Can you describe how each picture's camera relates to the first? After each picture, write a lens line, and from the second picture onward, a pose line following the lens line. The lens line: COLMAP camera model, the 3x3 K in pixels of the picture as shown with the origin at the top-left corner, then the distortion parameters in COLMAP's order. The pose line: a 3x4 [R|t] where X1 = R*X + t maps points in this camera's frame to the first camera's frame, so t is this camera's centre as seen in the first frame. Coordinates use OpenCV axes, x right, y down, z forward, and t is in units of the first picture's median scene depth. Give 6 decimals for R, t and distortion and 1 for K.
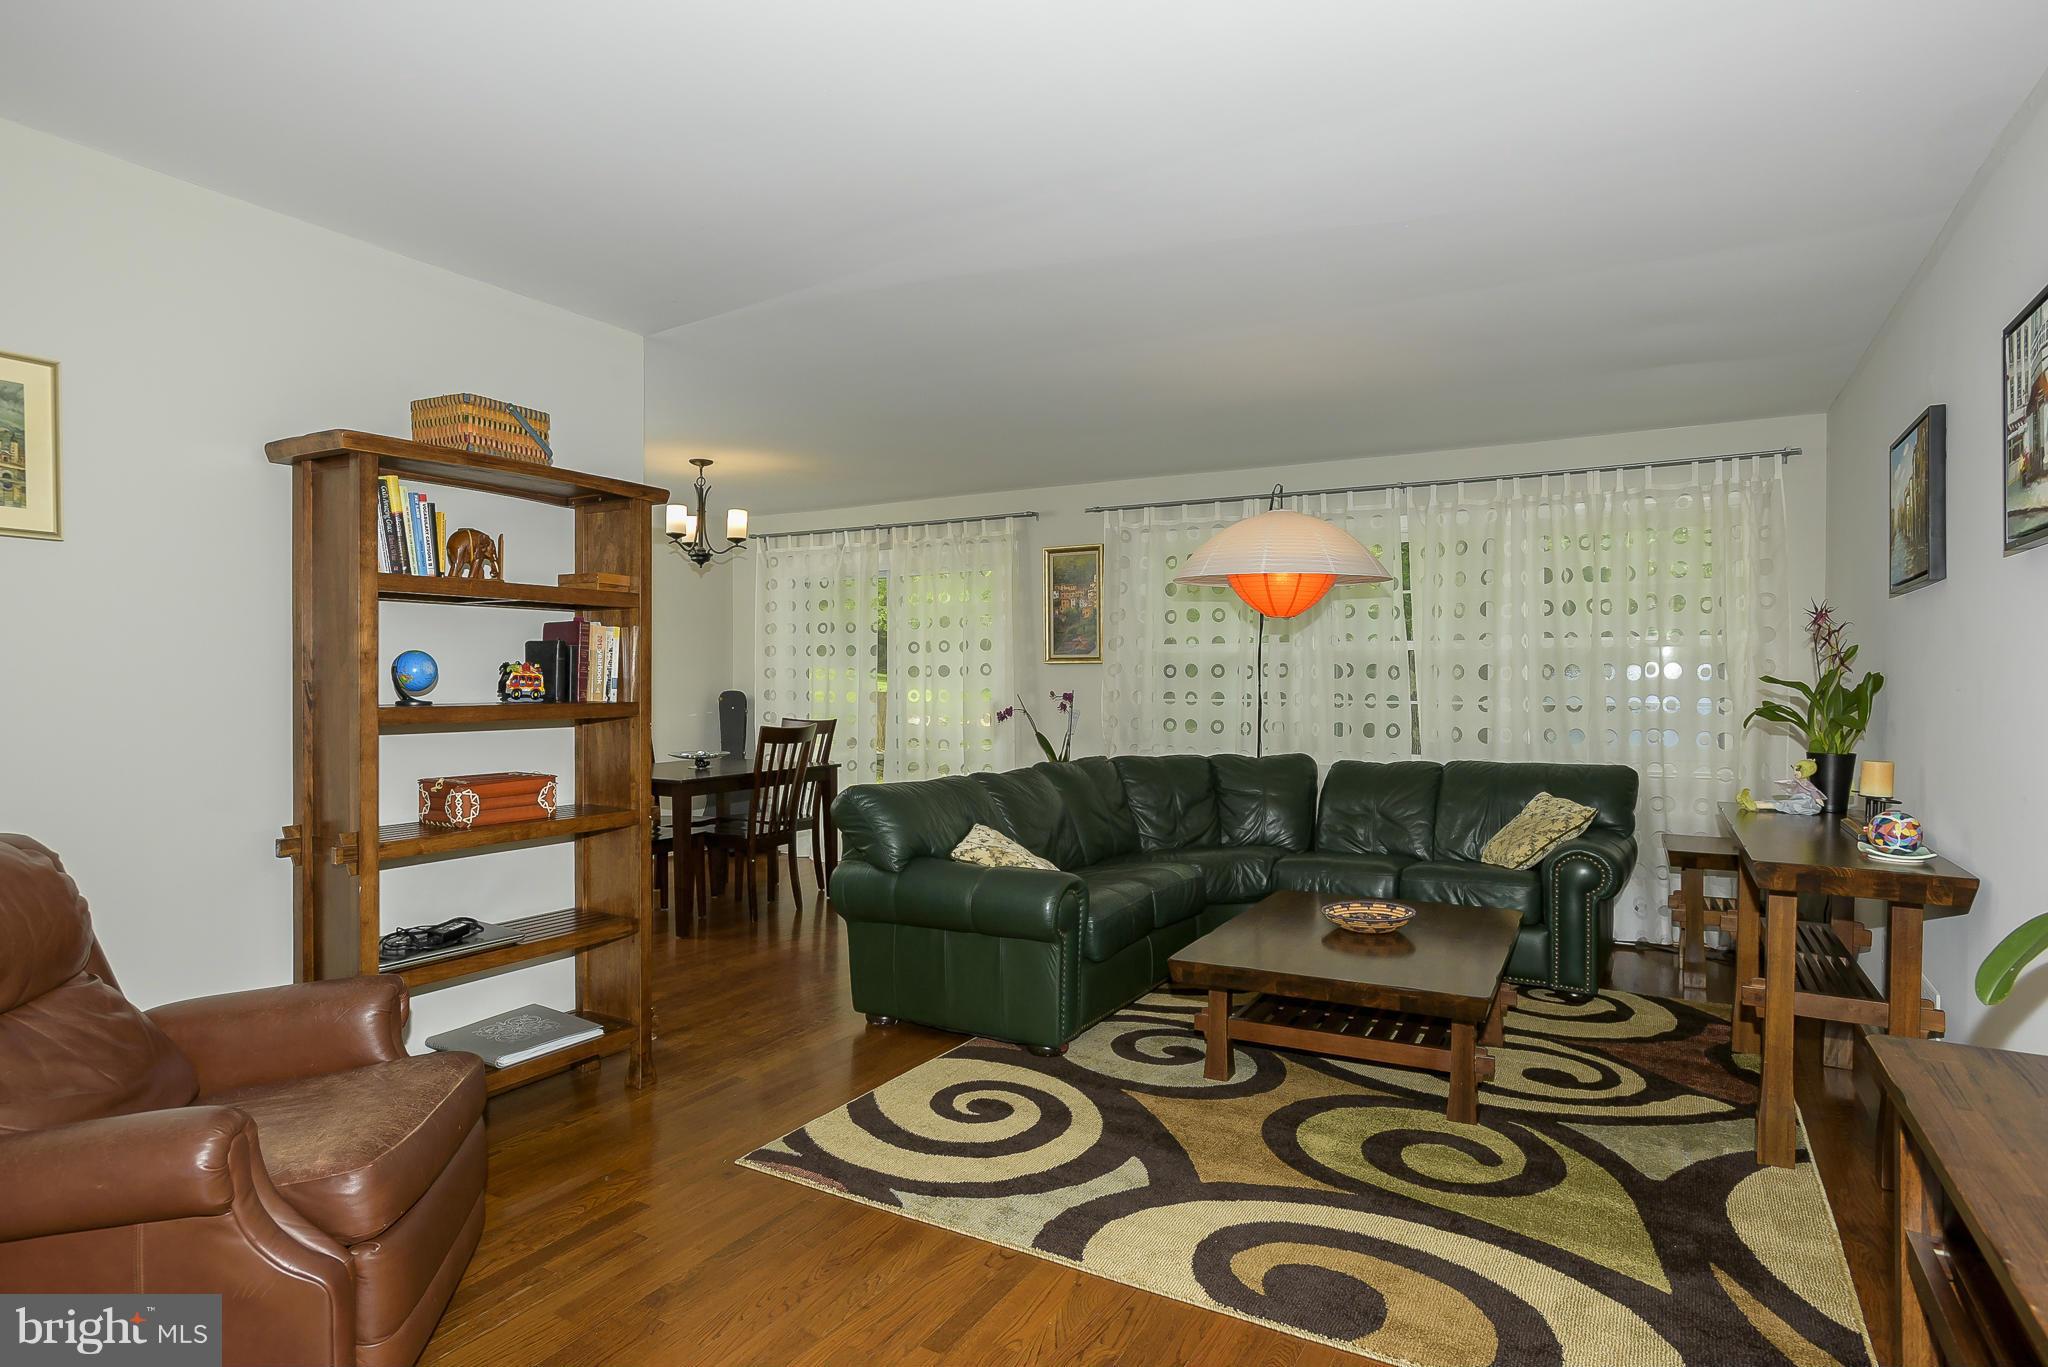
lens RADIAL K [[1088.6, 0, 1022.6], [0, 1088.6, 698.6], [0, 0, 1]] dist [-0.016188, 0.000321]
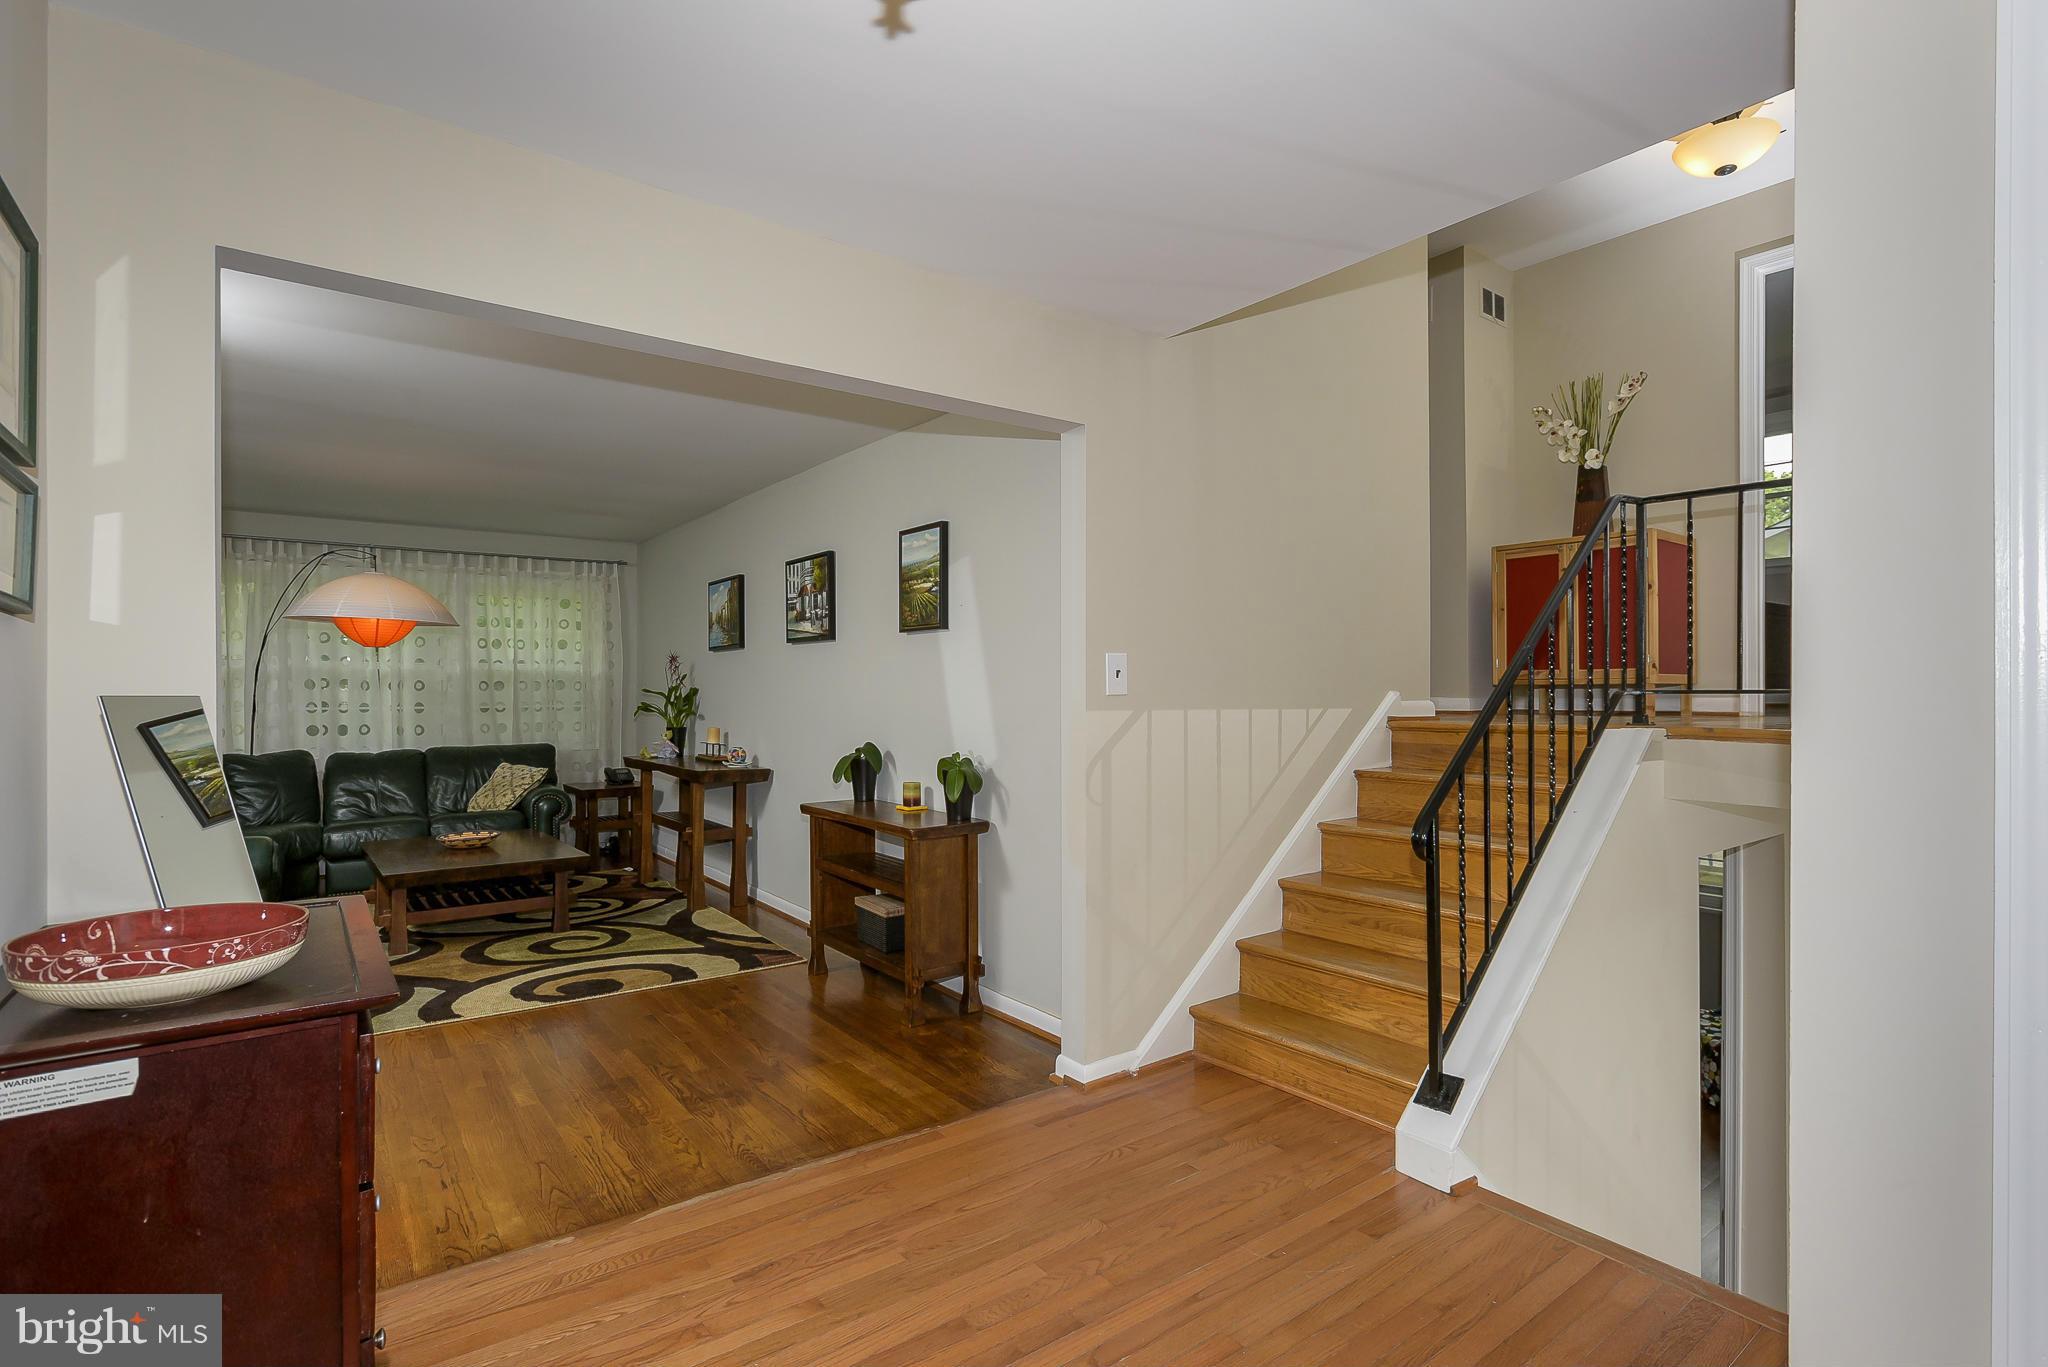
lens RADIAL K [[983.4, 0, 1036.6], [0, 983.4, 694.6], [0, 0, 1]] dist [-0.005867, -0.000046]
pose [[0.378758, -0.005131, 0.925482, -0.482339], [0.017834, 0.999839, -0.001756, 0.003756], [-0.925324, 0.017171, 0.378788, -0.221781]]
